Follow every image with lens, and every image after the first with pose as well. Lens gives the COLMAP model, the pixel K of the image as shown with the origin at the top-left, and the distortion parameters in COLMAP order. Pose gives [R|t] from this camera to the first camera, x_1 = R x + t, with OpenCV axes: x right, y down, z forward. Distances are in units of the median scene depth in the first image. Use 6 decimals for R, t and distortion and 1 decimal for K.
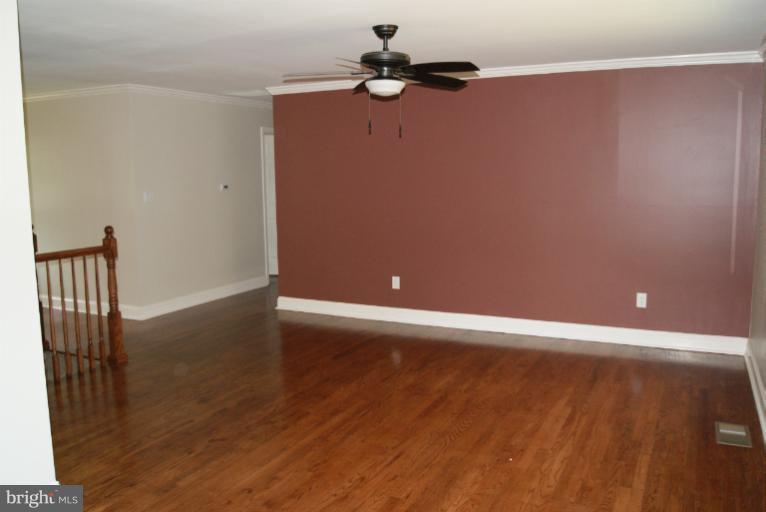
lens RADIAL K [[654.4, 0, 383.0], [0, 654.4, 256.0], [0, 0, 1]] dist [-0.071361, 0.018879]
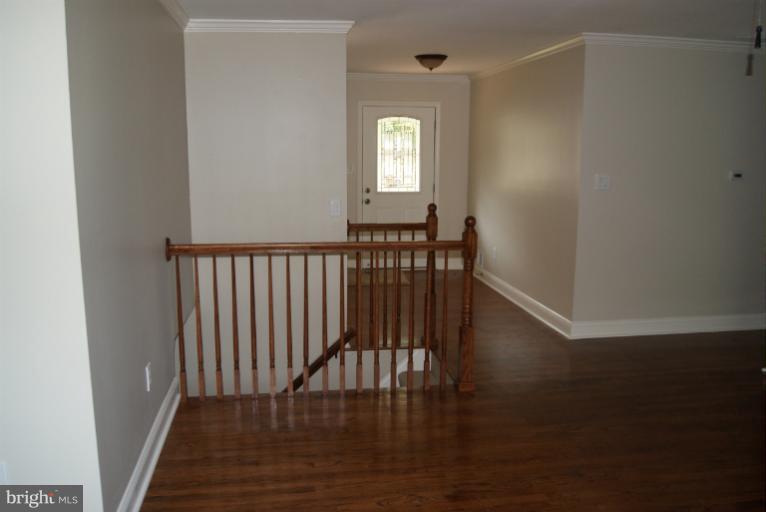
lens RADIAL K [[654.4, 0, 383.0], [0, 654.4, 256.0], [0, 0, 1]] dist [-0.071361, 0.018879]
pose [[0.570208, 0.143291, -0.808907, 0.148825], [-0.121288, 0.988563, 0.089619, -0.056391], [0.812498, 0.047010, 0.581066, 0.468714]]
